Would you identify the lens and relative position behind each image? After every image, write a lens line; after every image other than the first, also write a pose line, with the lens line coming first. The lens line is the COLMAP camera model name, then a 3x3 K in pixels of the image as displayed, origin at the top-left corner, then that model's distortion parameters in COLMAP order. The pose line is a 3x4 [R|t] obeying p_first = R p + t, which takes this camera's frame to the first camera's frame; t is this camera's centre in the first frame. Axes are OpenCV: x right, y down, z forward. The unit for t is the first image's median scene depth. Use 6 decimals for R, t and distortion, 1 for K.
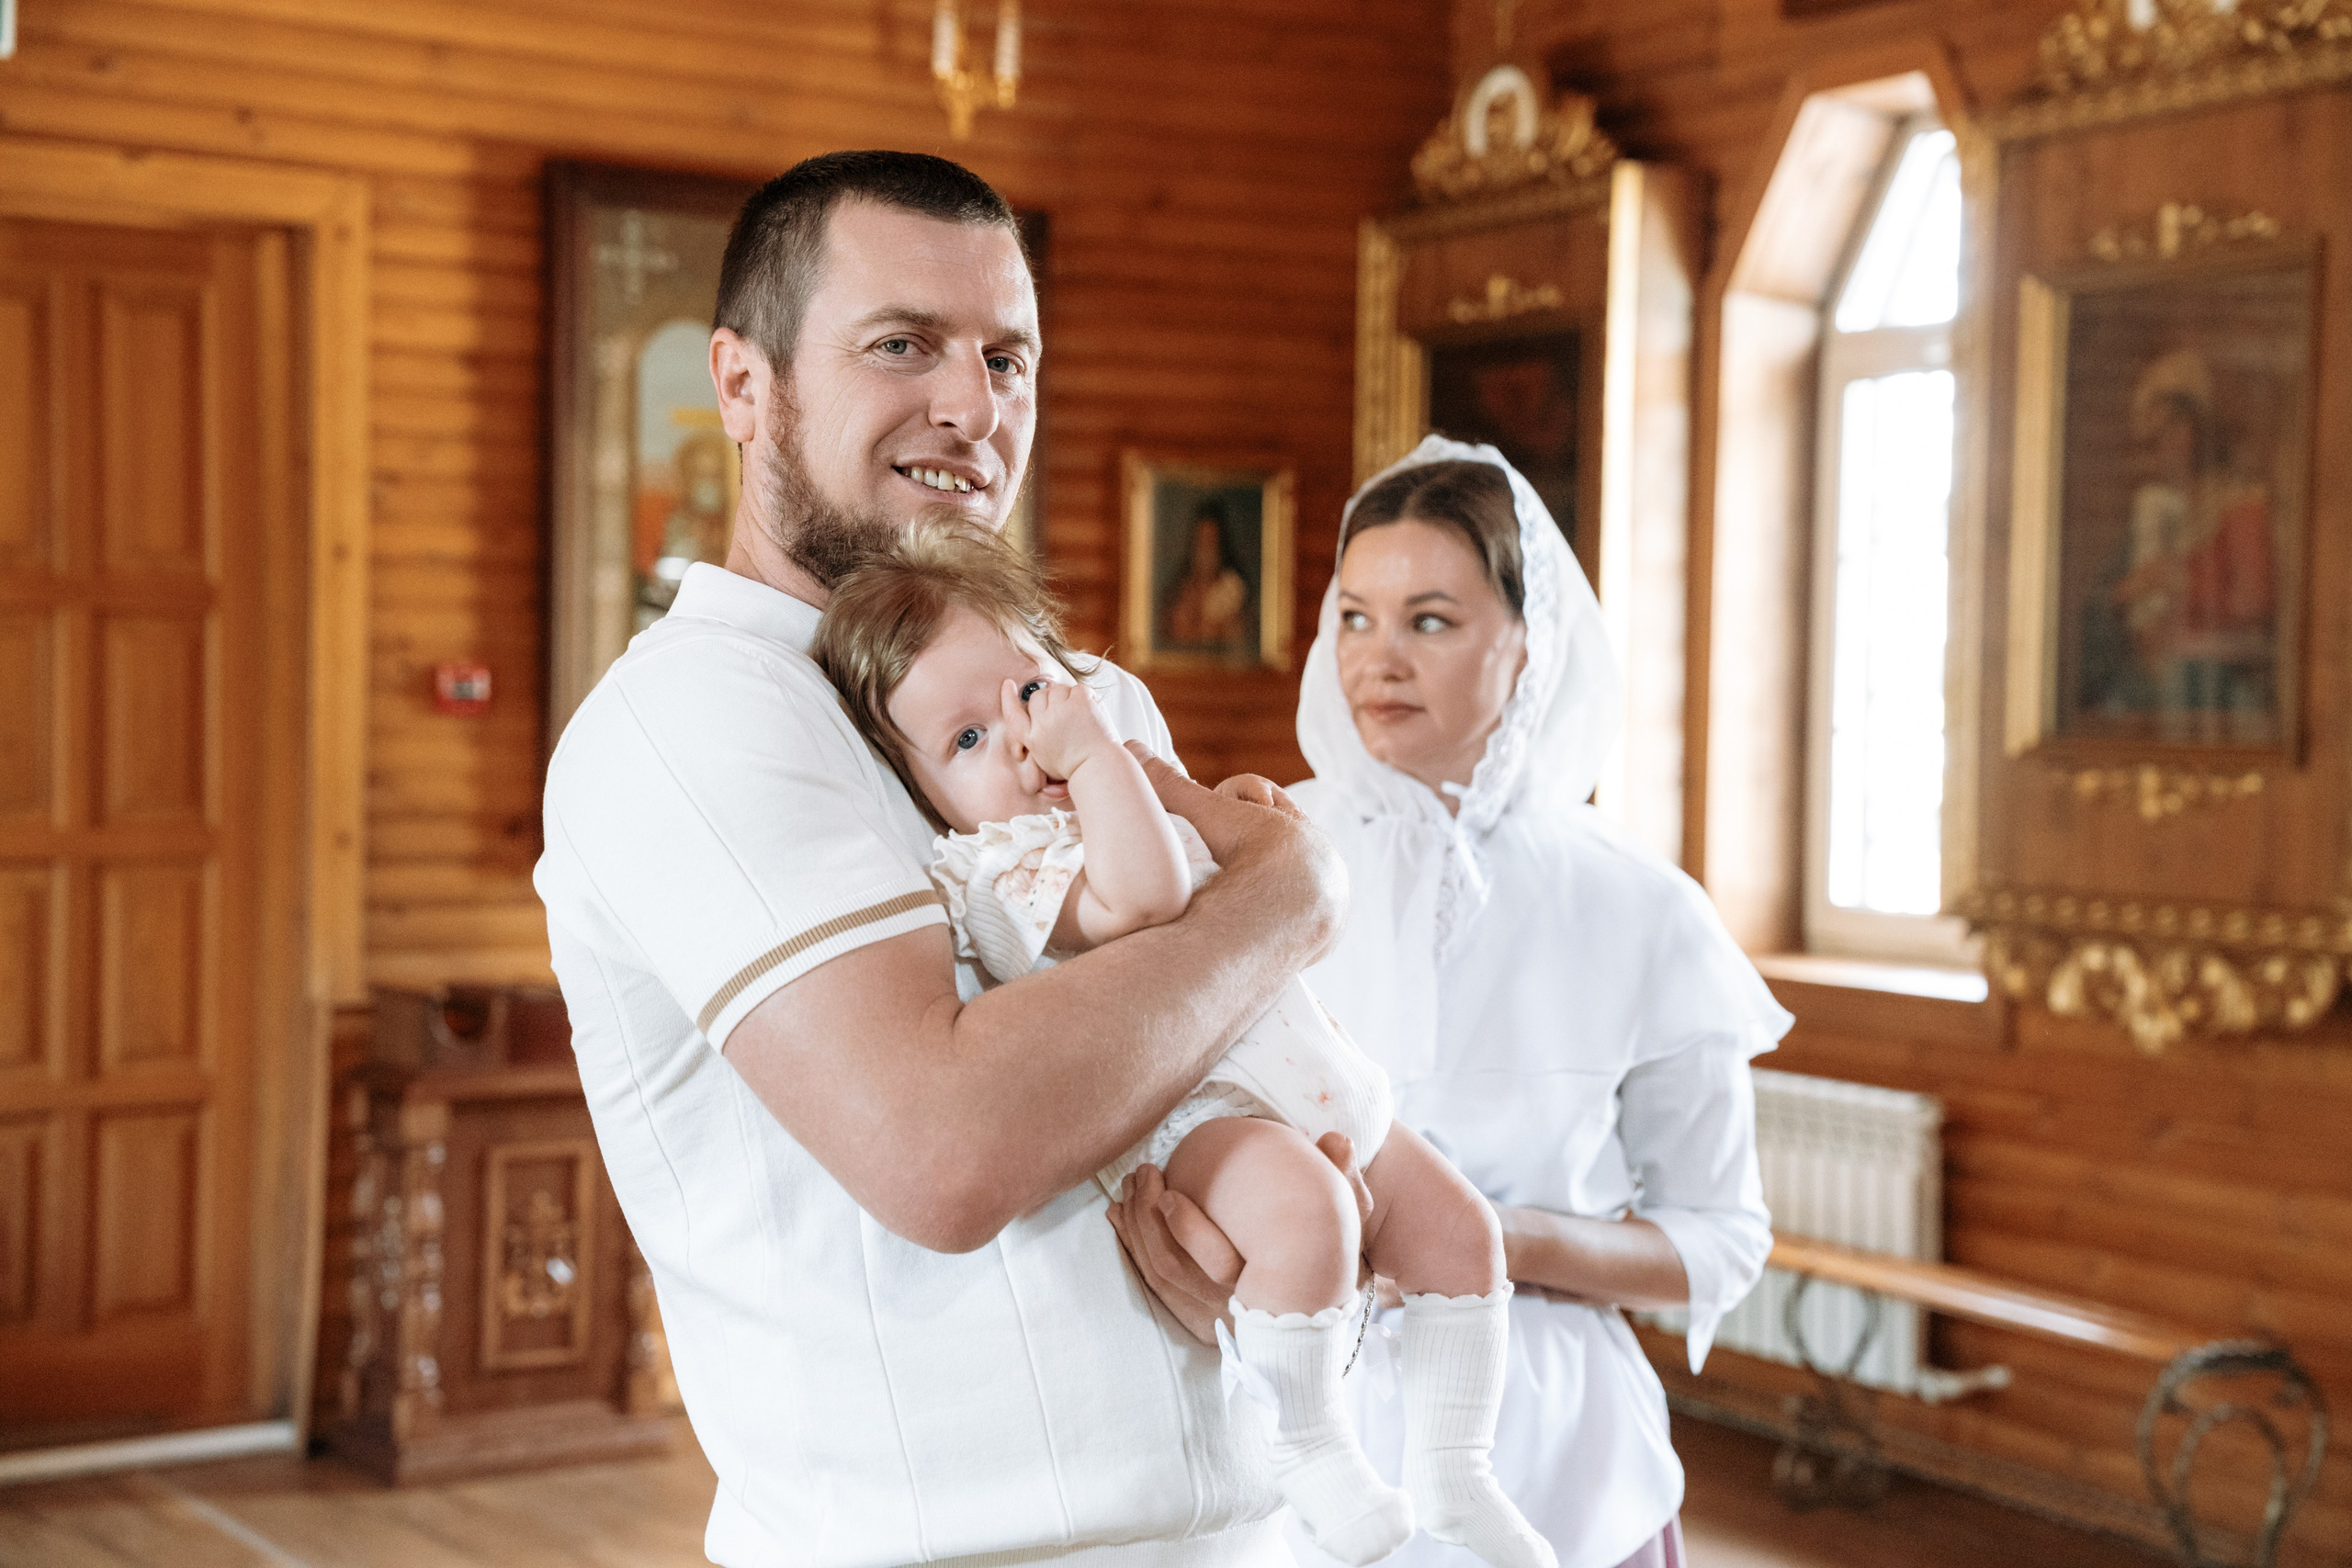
lens RADIAL K [[3682.6, 0, 1172.2], [0, 3682.6, 767.1], [0, 0, 1]] dist [0.481945, -0.647950]
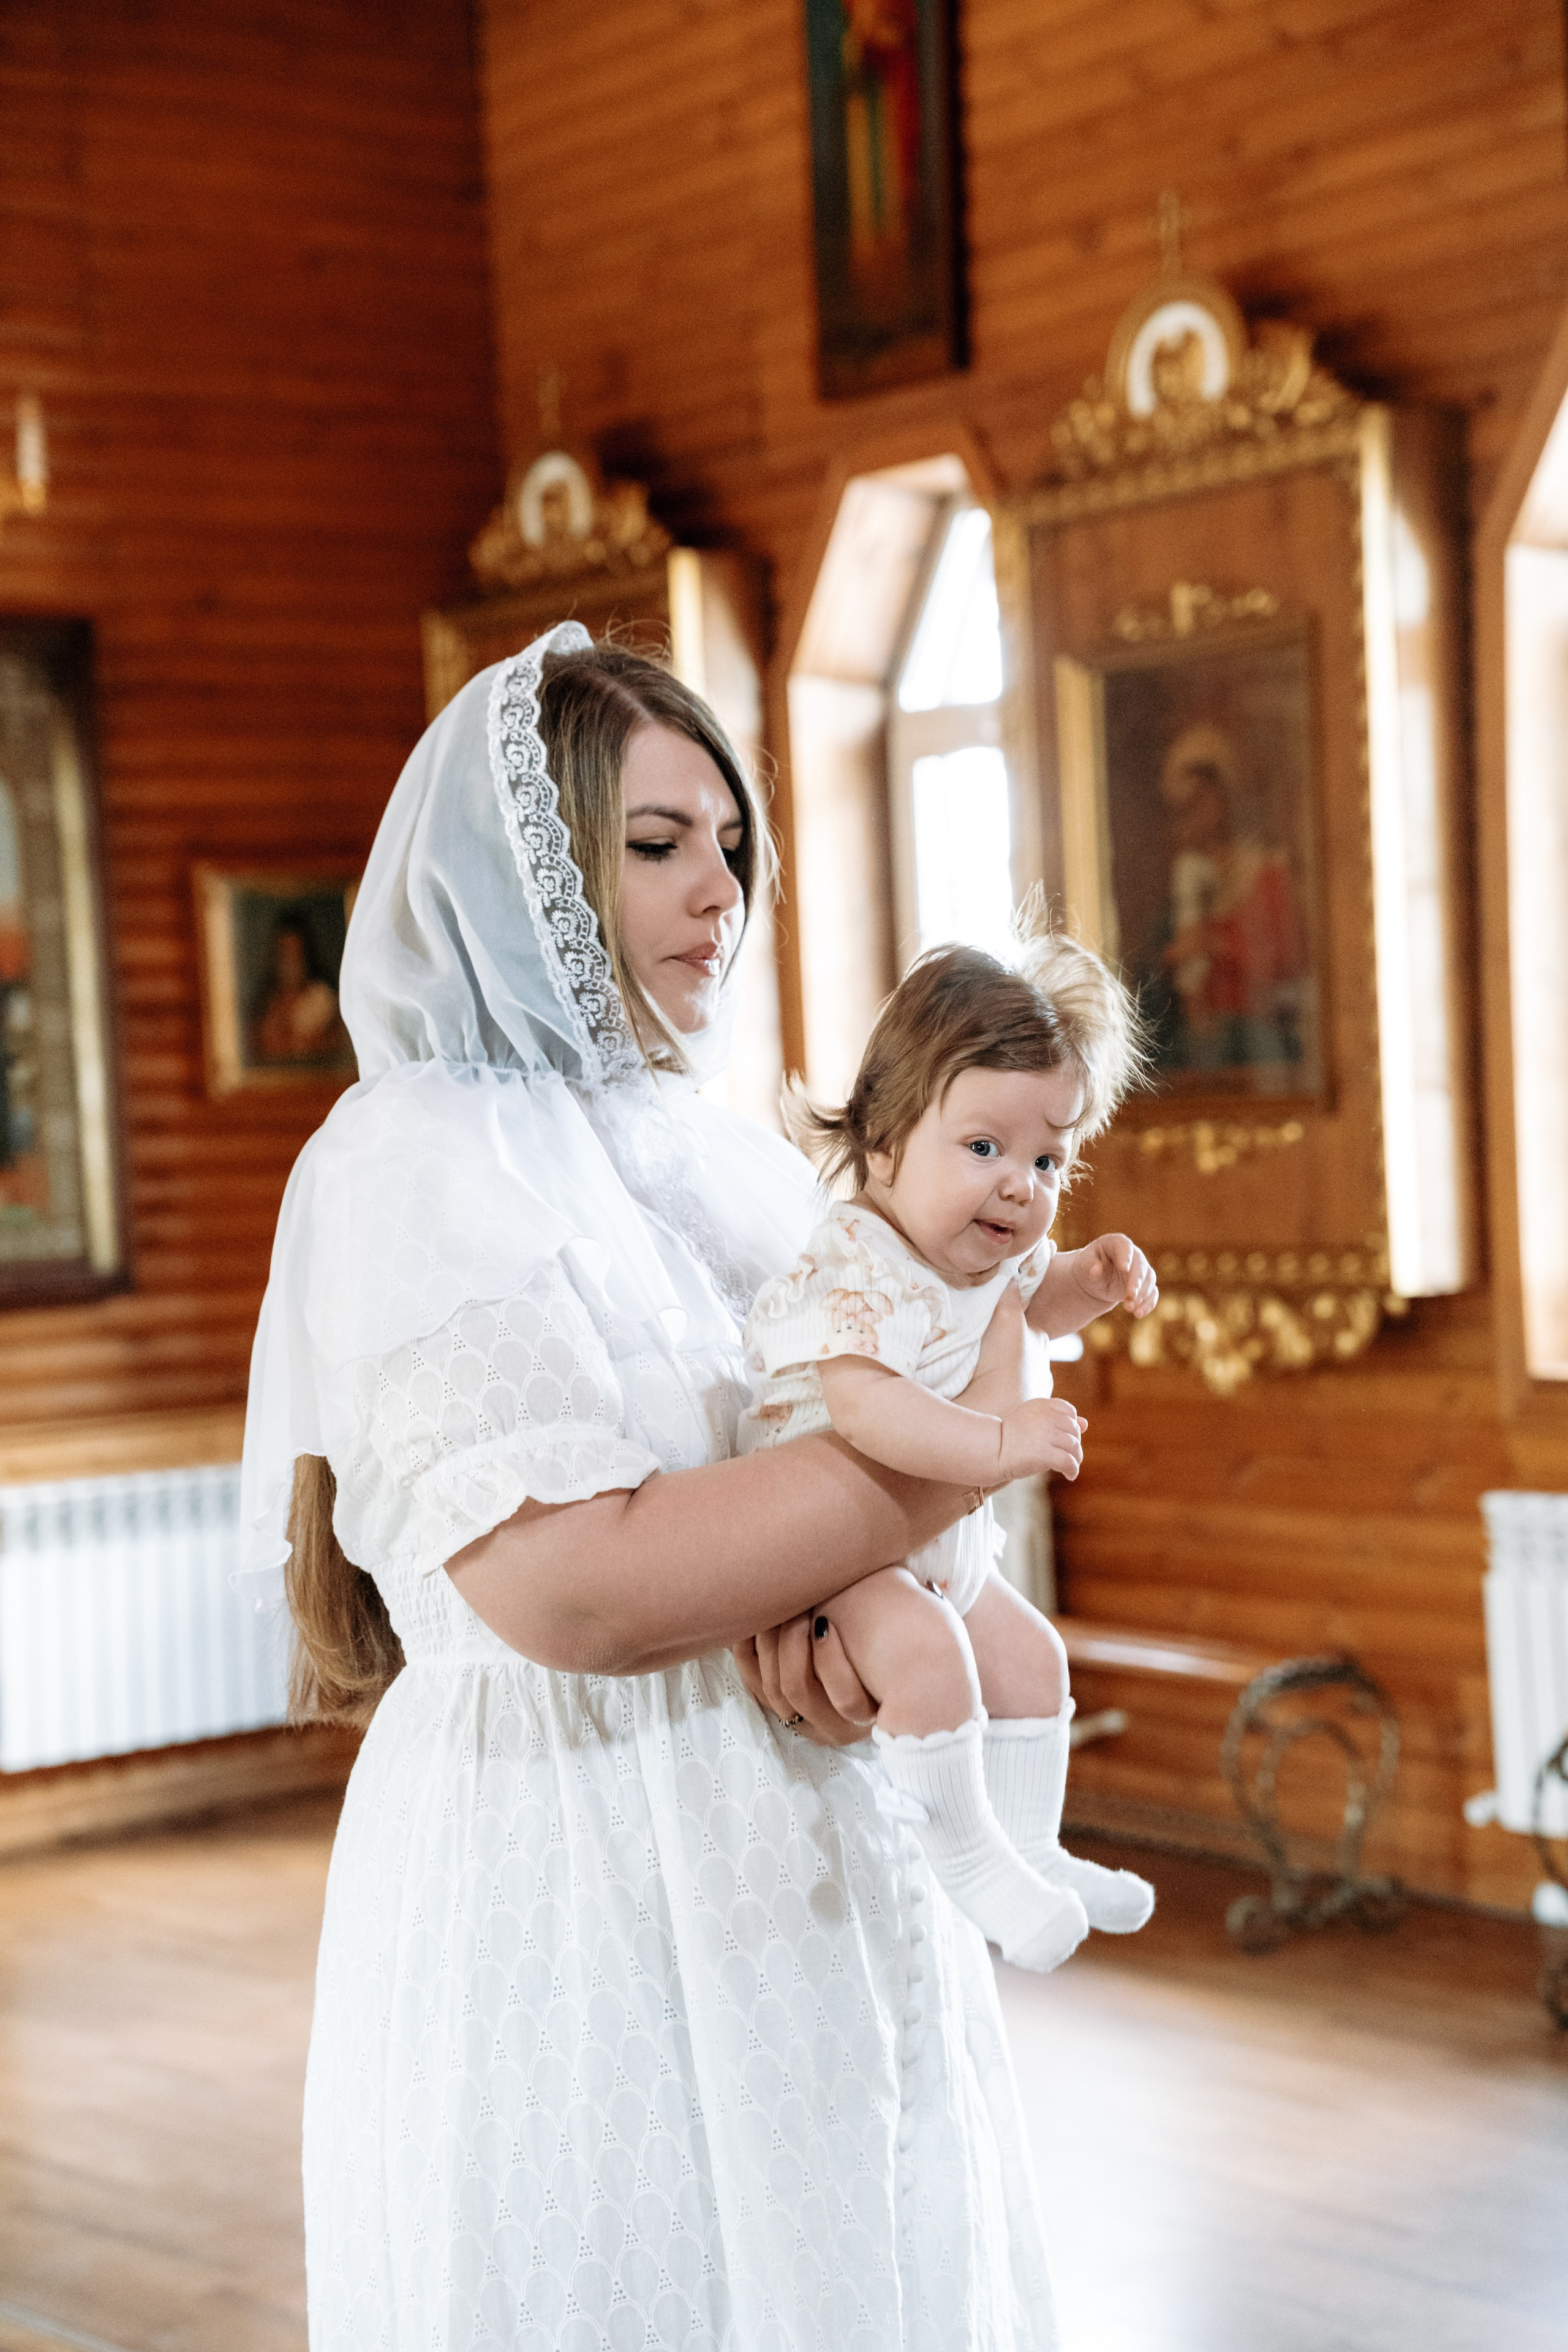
lens RADIAL K [[4096.0, 0, 795.4], [0, 4096.0, 1179.0], [0, 0, 1]] dist [0.547760, -0.055088]
pose [[0.990299, -0.072790, 0.118365, 0.009210], [0.072148, 0.997347, 0.009707, -0.003439], [-0.118758, -0.001073, 0.992923, -0.109404]]
